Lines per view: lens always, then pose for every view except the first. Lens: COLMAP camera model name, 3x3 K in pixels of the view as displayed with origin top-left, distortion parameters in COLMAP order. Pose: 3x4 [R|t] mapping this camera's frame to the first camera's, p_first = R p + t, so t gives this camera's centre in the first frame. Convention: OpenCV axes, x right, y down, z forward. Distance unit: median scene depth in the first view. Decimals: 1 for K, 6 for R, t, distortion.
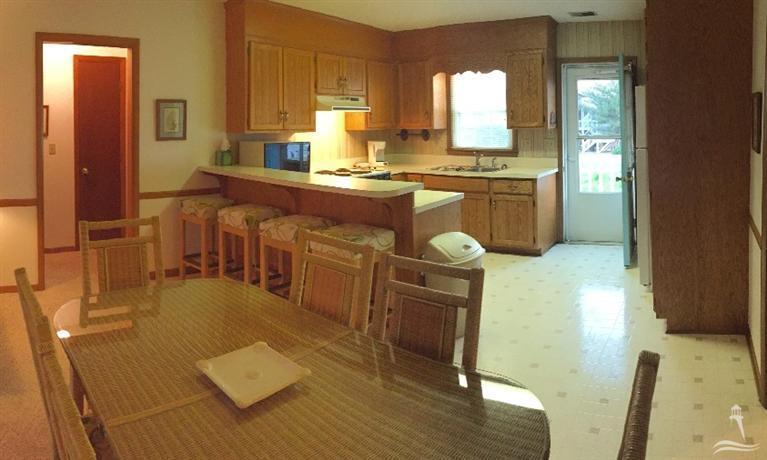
lens RADIAL K [[669.2, 0, 383.8], [0, 669.2, 262.2], [0, 0, 1]] dist [-0.002105, 0.003018]
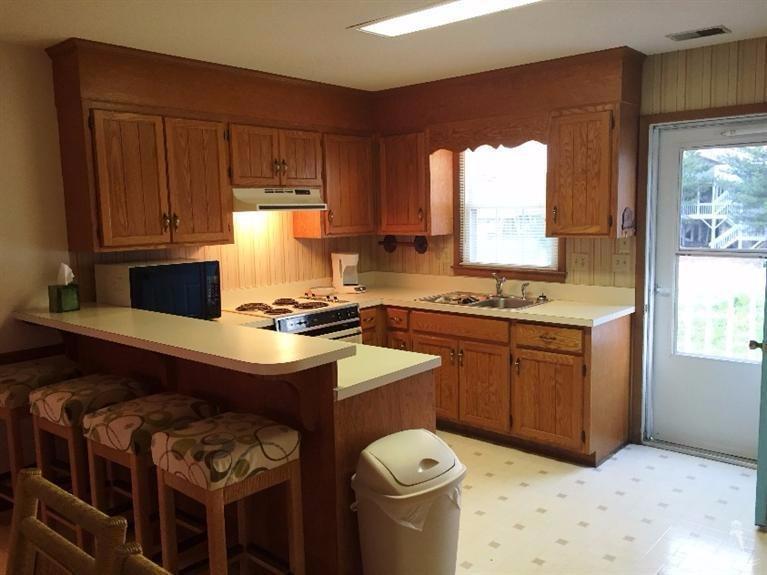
lens RADIAL K [[657.7, 0, 383.5], [0, 657.7, 287.5], [0, 0, 1]] dist [0.076400, -0.098126]
pose [[0.974970, 0.019657, -0.221464, 0.174934], [-0.032170, 0.998074, -0.053033, -0.118596], [0.219996, 0.058830, 0.973725, 0.395296]]
